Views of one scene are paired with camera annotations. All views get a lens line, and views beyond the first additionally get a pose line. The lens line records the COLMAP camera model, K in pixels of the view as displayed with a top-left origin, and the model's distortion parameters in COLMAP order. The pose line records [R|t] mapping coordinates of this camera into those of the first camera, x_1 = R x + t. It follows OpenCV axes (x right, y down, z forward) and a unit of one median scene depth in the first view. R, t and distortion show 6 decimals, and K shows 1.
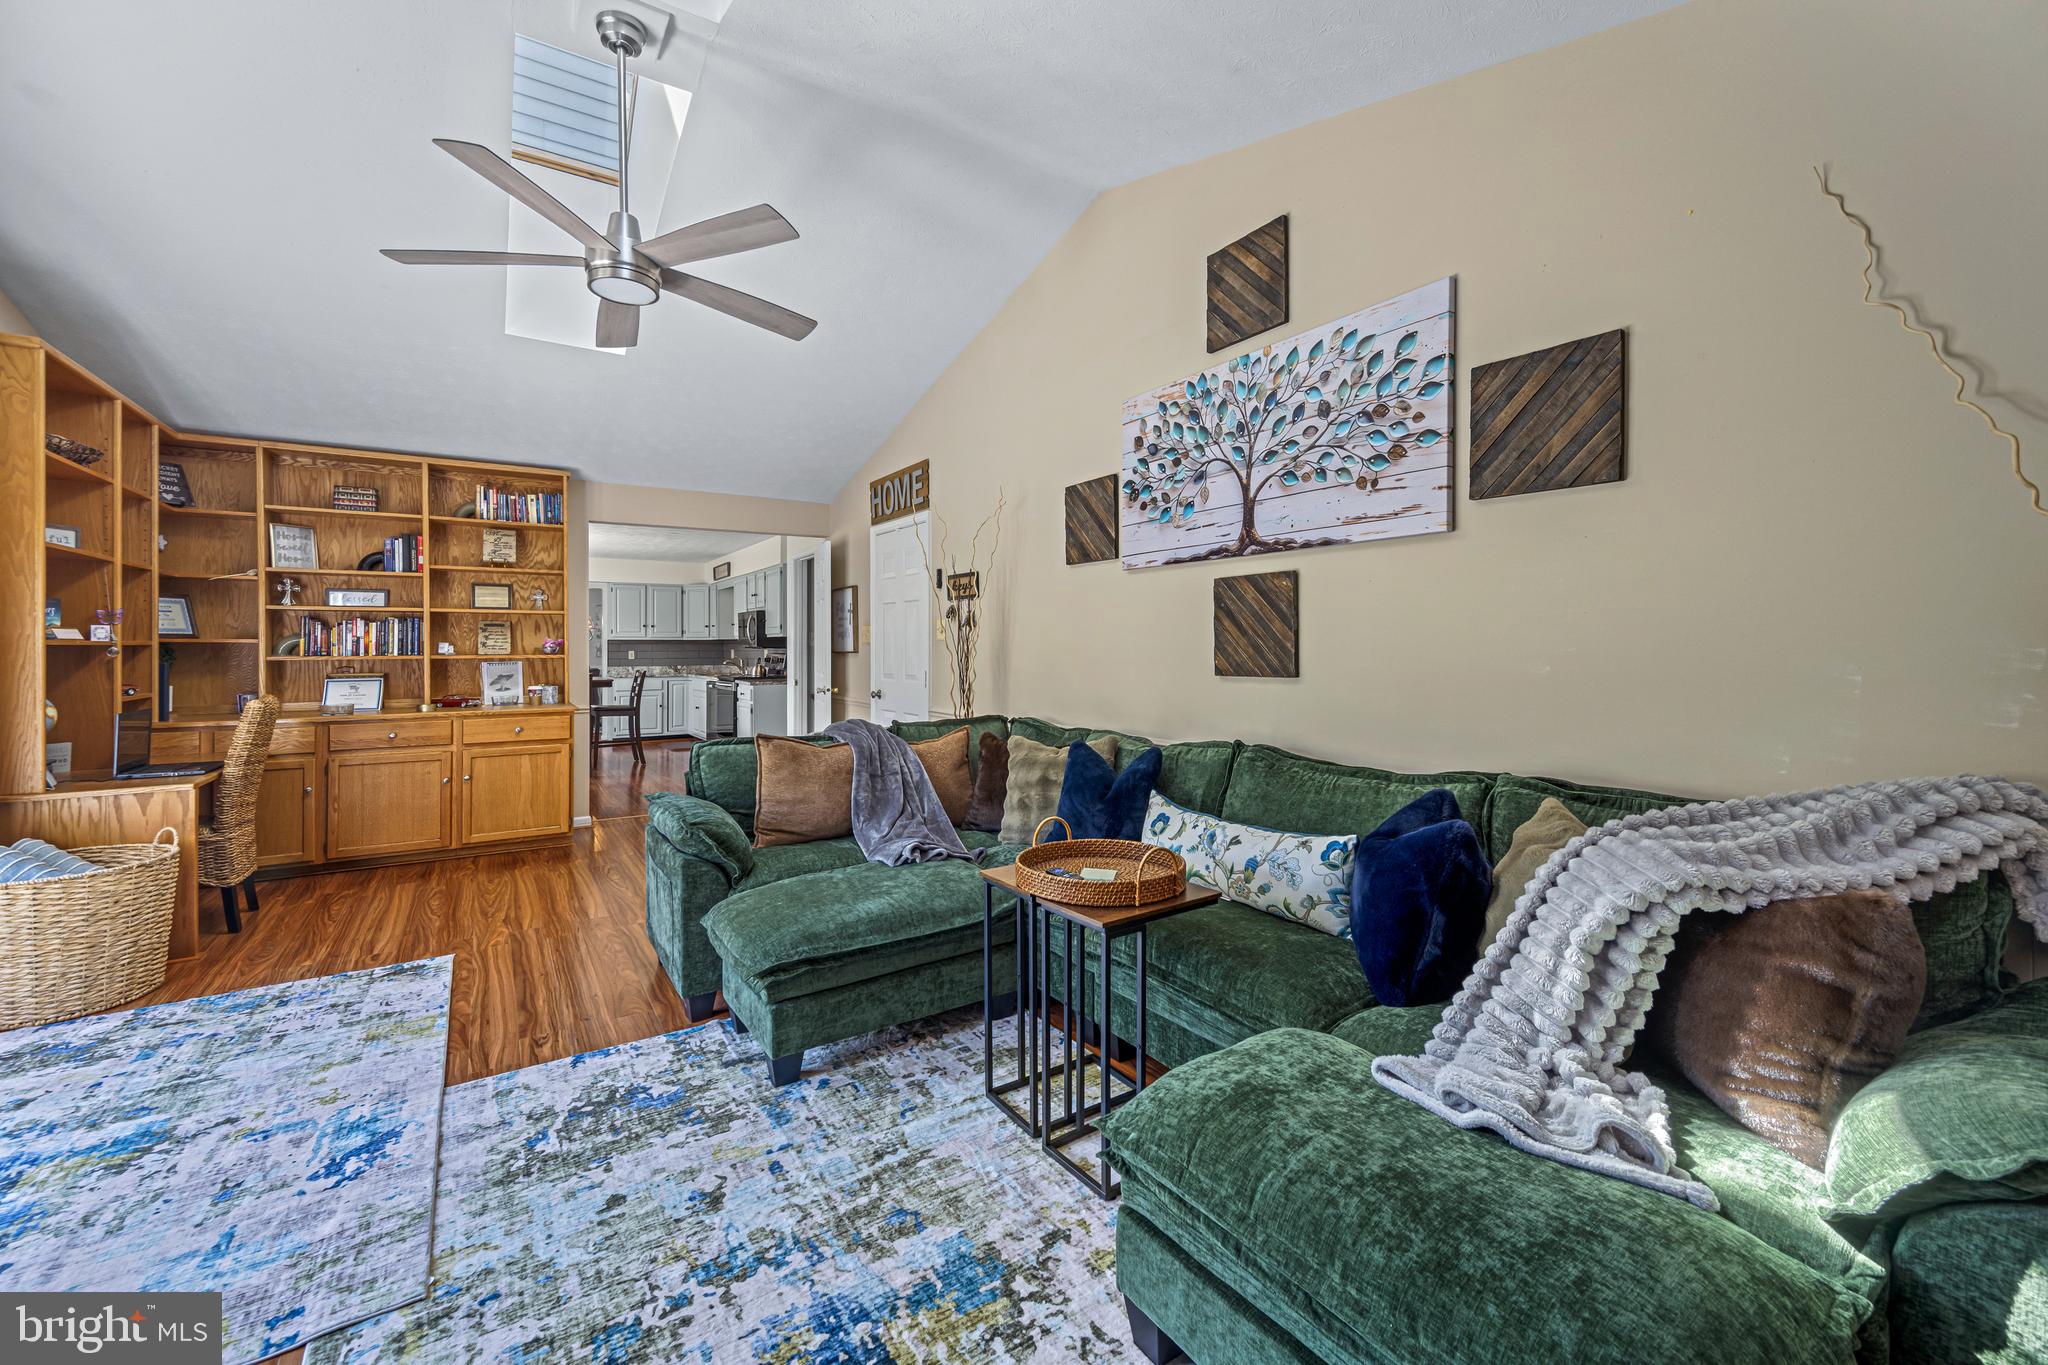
lens RADIAL K [[818.2, 0, 1021.6], [0, 818.2, 644.2], [0, 0, 1]] dist [-0.000628, 0.001030]
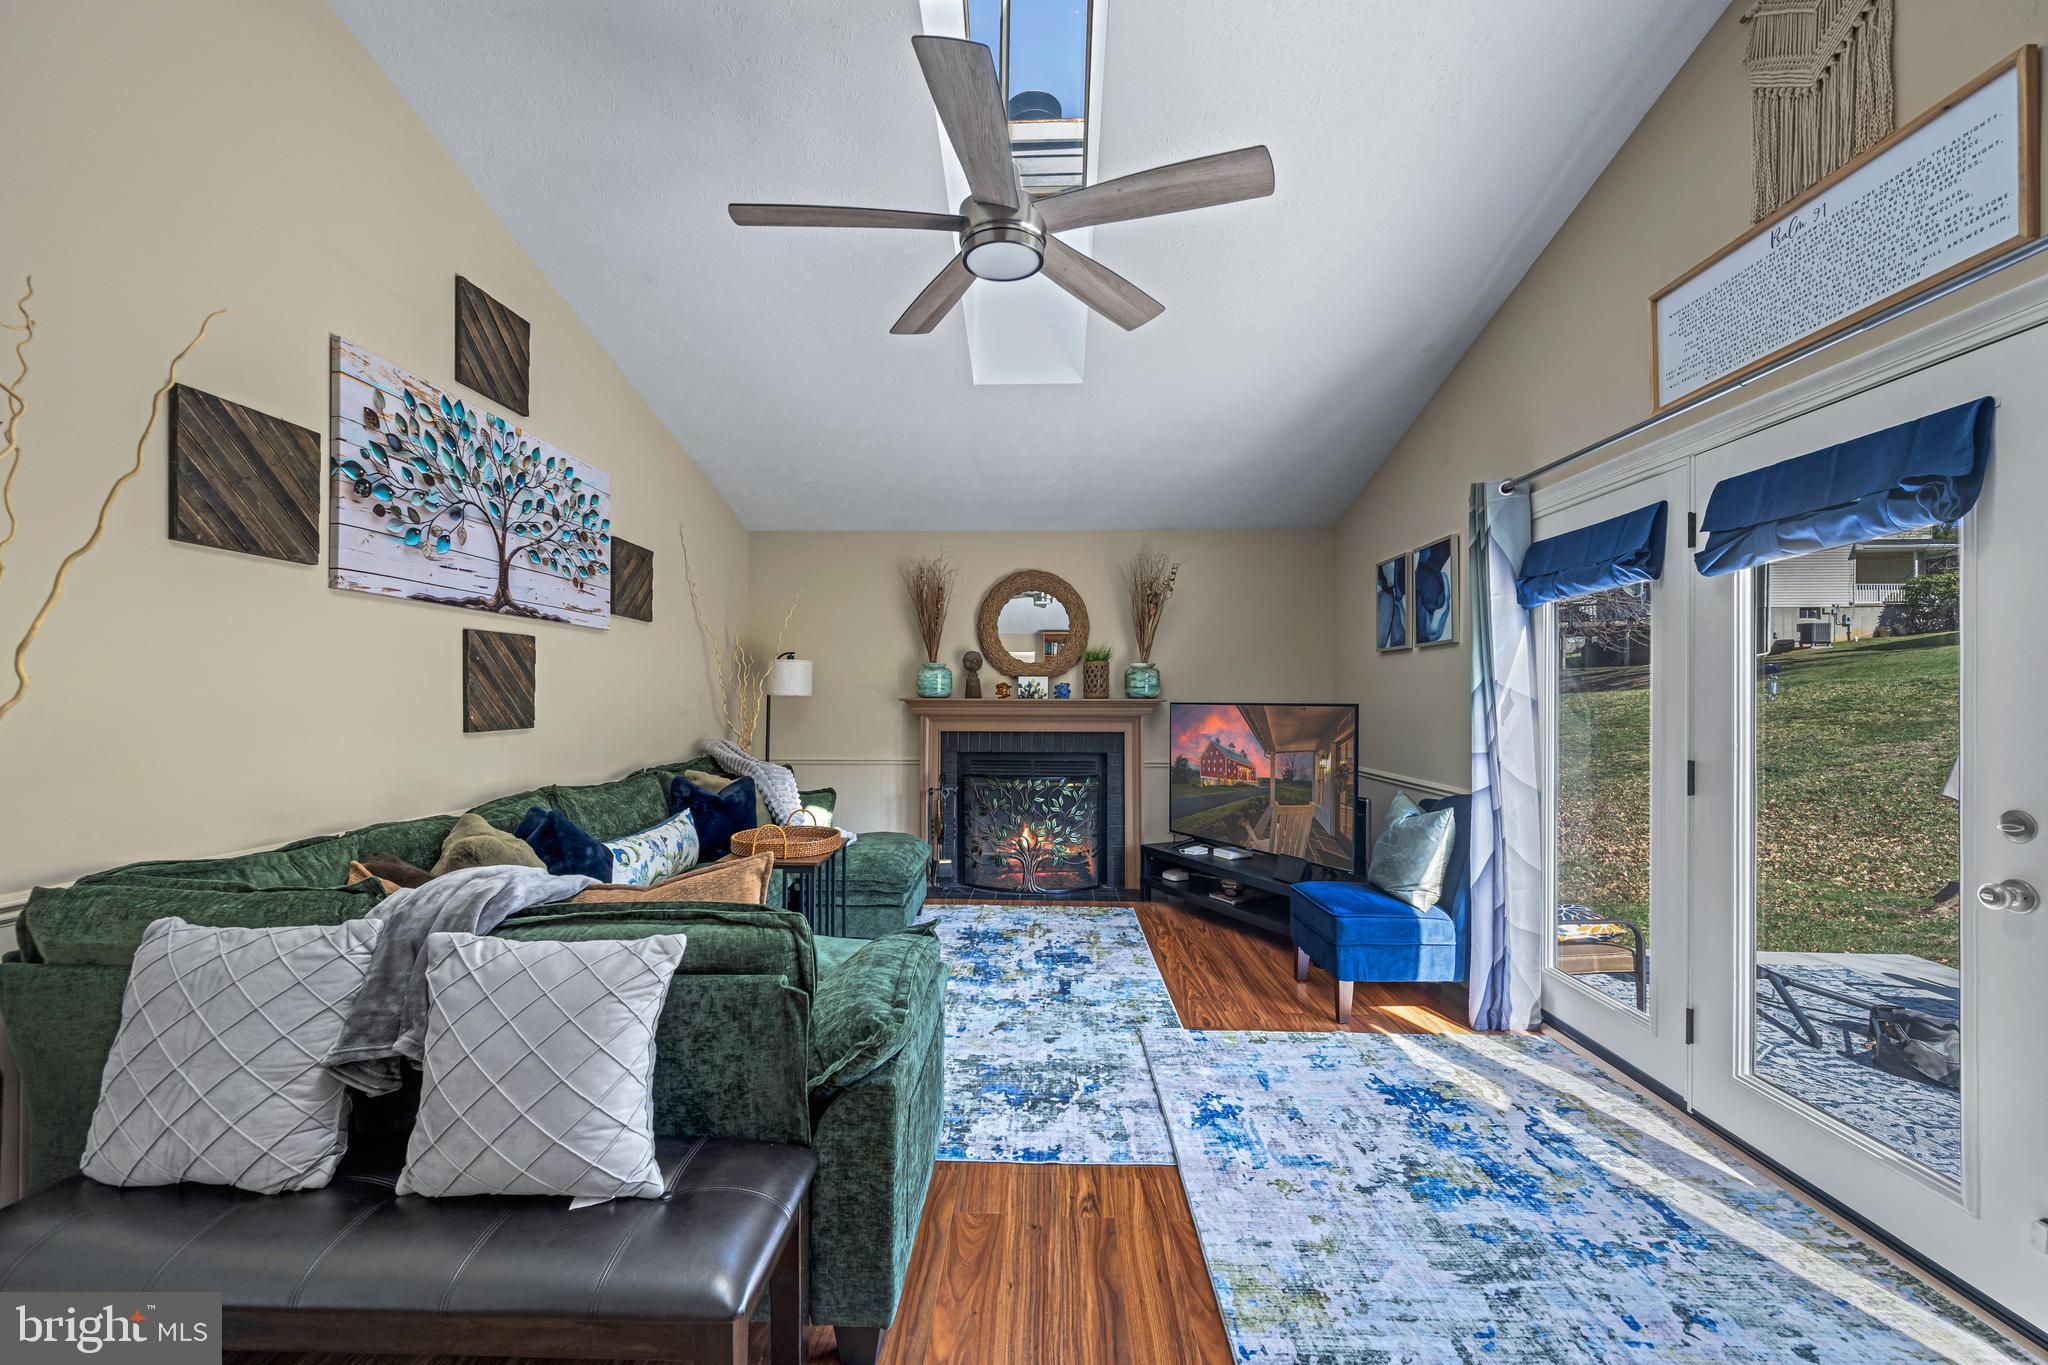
lens RADIAL K [[818.2, 0, 1020.1], [0, 818.2, 696.7], [0, 0, 1]] dist [-0.000628, 0.001030]
pose [[-0.817069, 0.000319, 0.576540, -0.916084], [-0.002370, 0.999990, -0.003913, -0.000592], [-0.576535, -0.004563, -0.817059, 1.563131]]
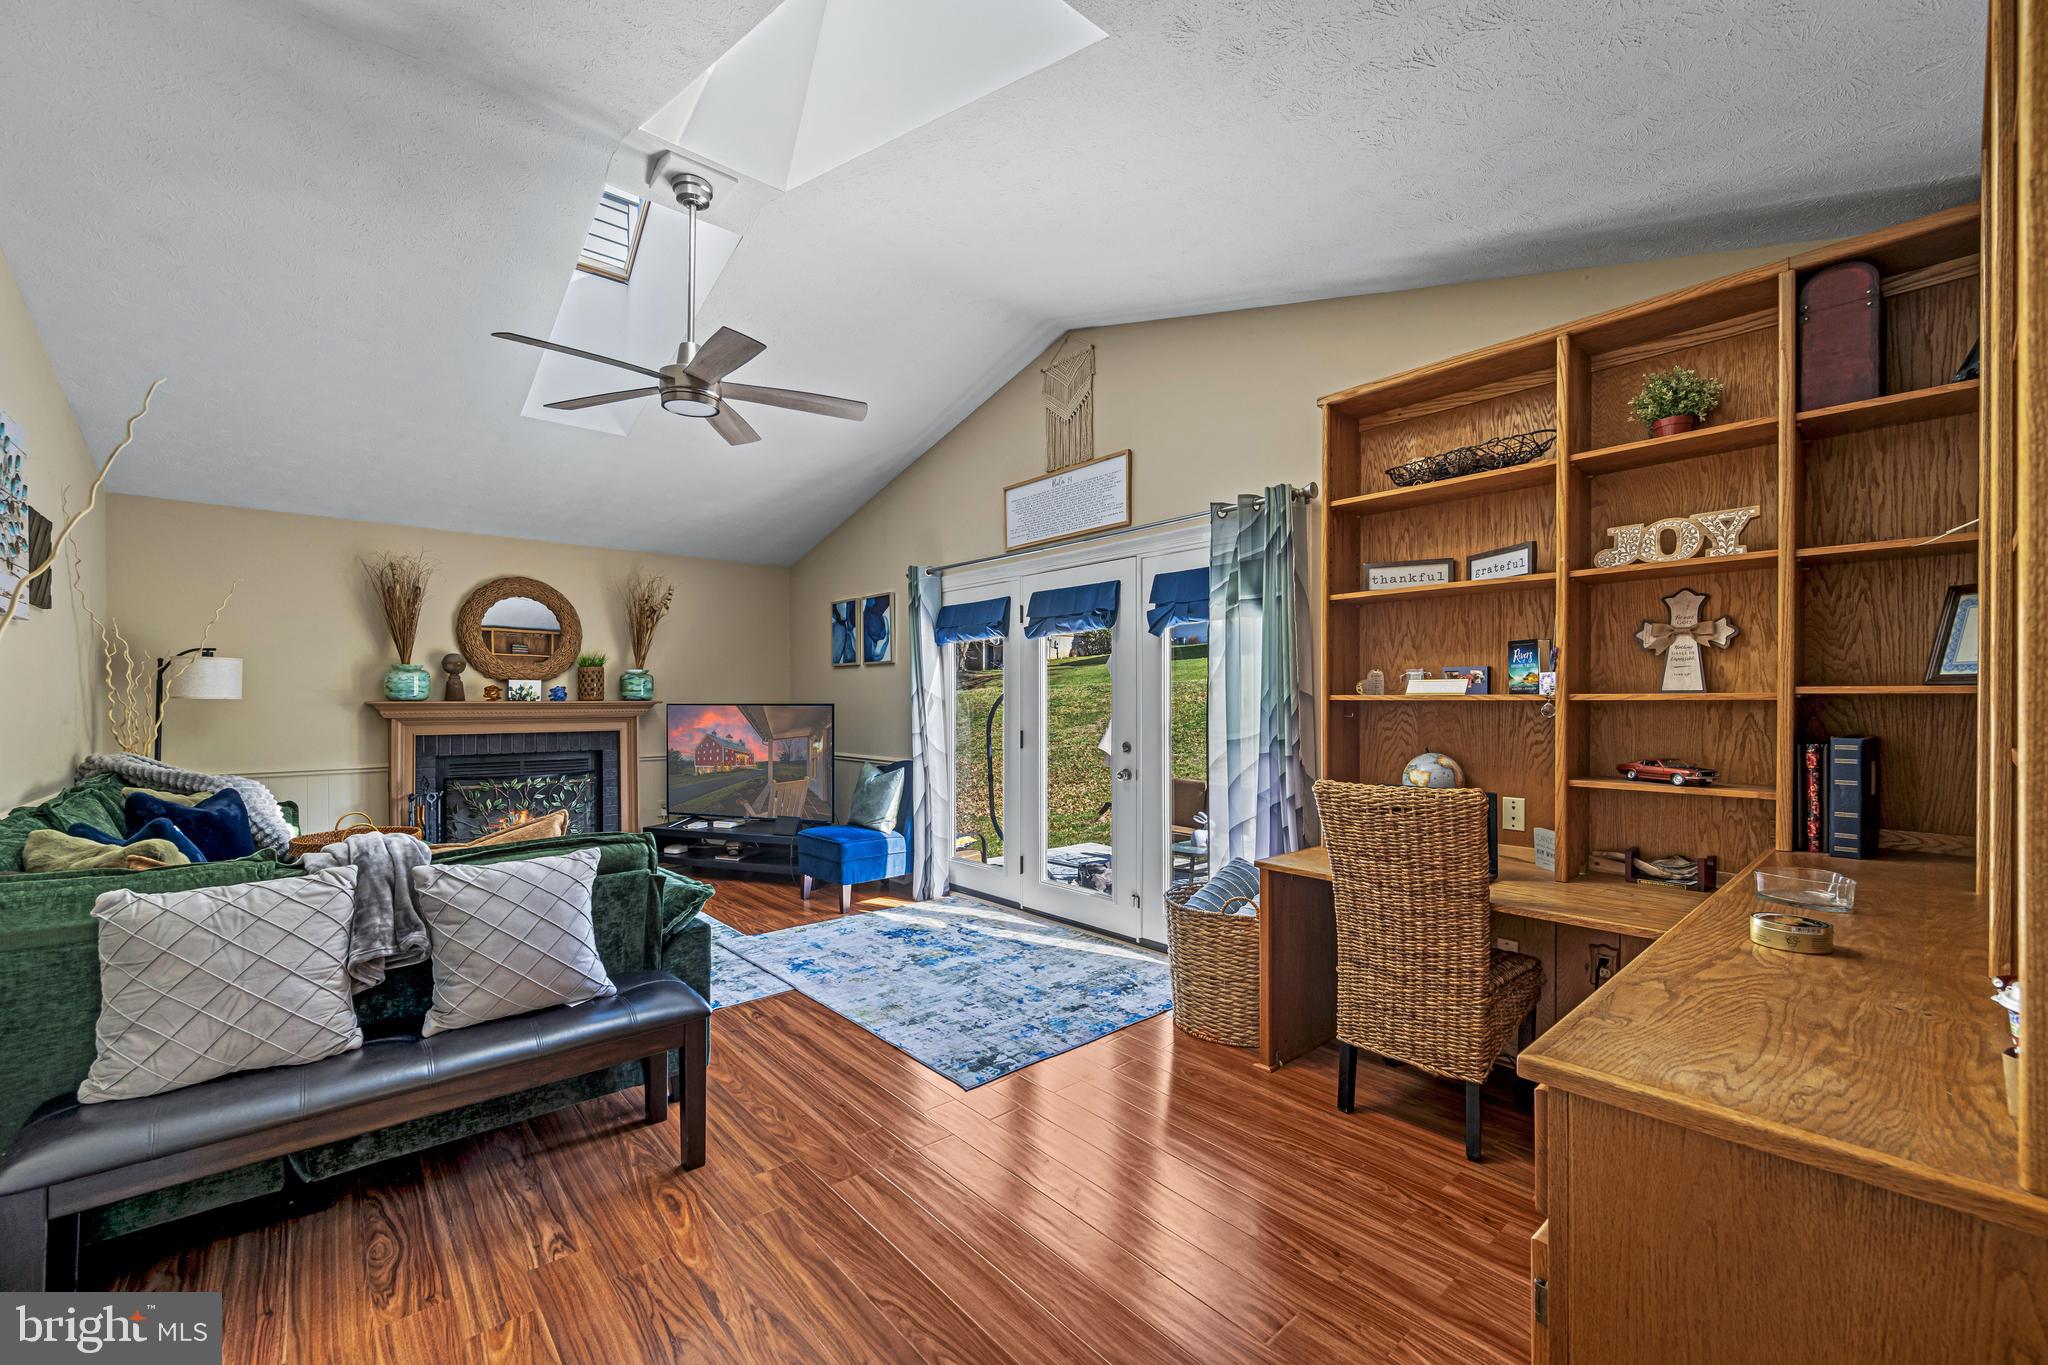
lens RADIAL K [[818.2, 0, 1031.1], [0, 818.2, 697.0], [0, 0, 1]] dist [-0.000628, 0.001030]
pose [[-0.989232, 0.002423, -0.146339, -0.763625], [0.003102, 0.999985, -0.004414, -0.001234], [0.146326, -0.004821, -0.989225, 2.150855]]
